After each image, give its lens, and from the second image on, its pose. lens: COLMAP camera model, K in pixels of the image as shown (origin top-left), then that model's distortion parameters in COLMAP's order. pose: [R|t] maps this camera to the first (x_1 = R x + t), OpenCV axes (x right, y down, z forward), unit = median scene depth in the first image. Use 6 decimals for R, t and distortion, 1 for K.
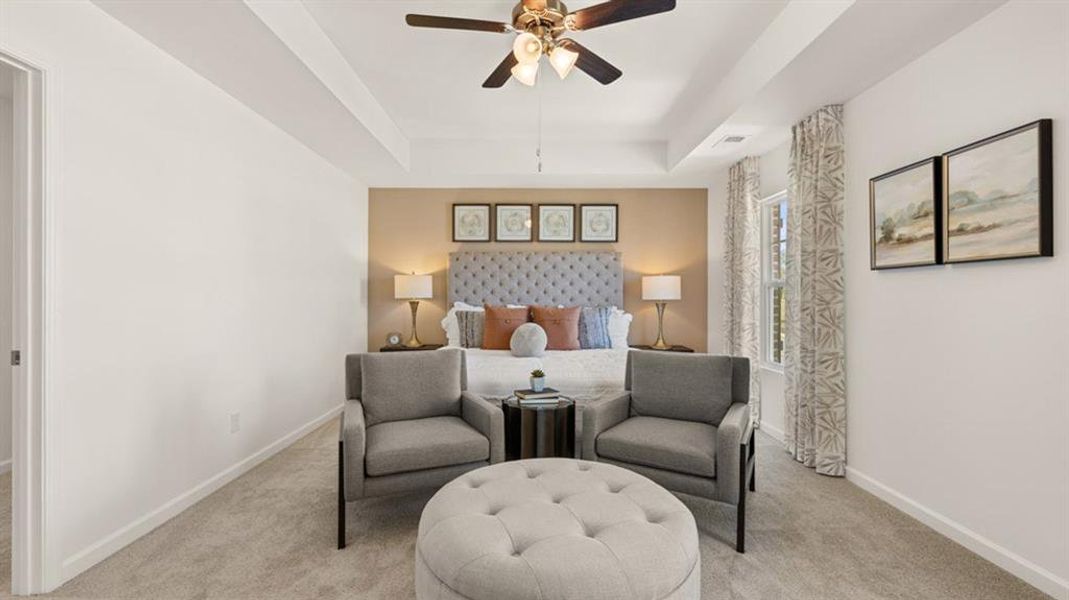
lens RADIAL K [[453.5, 0, 533.6], [0, 453.5, 304.8], [0, 0, 1]] dist [-0.002629, 0.000127]
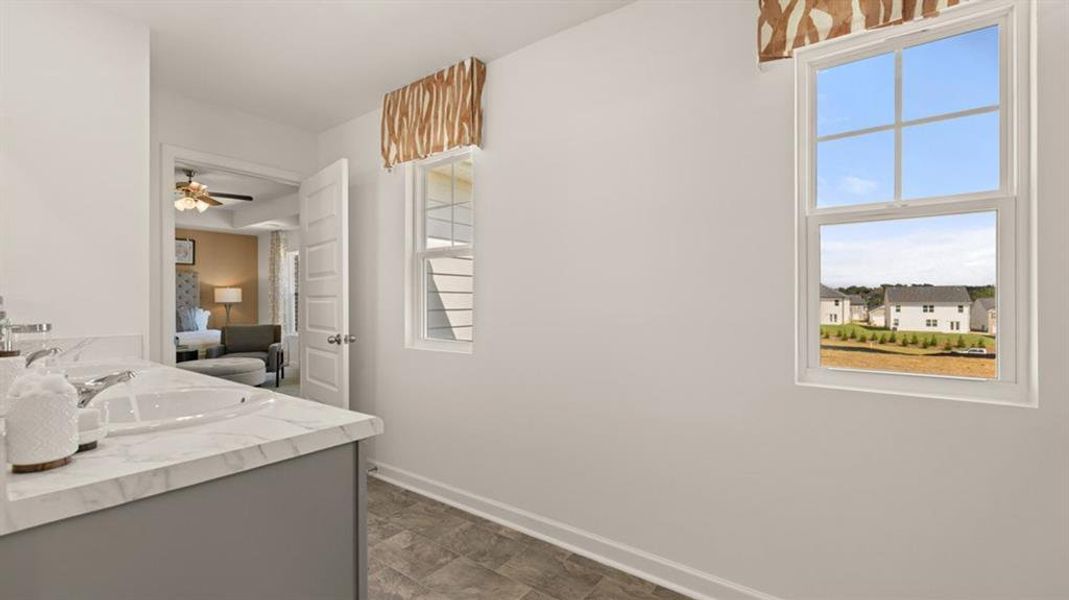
lens RADIAL K [[453.5, 0, 533.6], [0, 453.5, 304.8], [0, 0, 1]] dist [-0.002629, 0.000127]
pose [[0.594136, -0.002799, 0.804360, -0.423436], [0.010335, 0.999938, -0.004155, 0.017156], [-0.804299, 0.010782, 0.594128, -0.963372]]
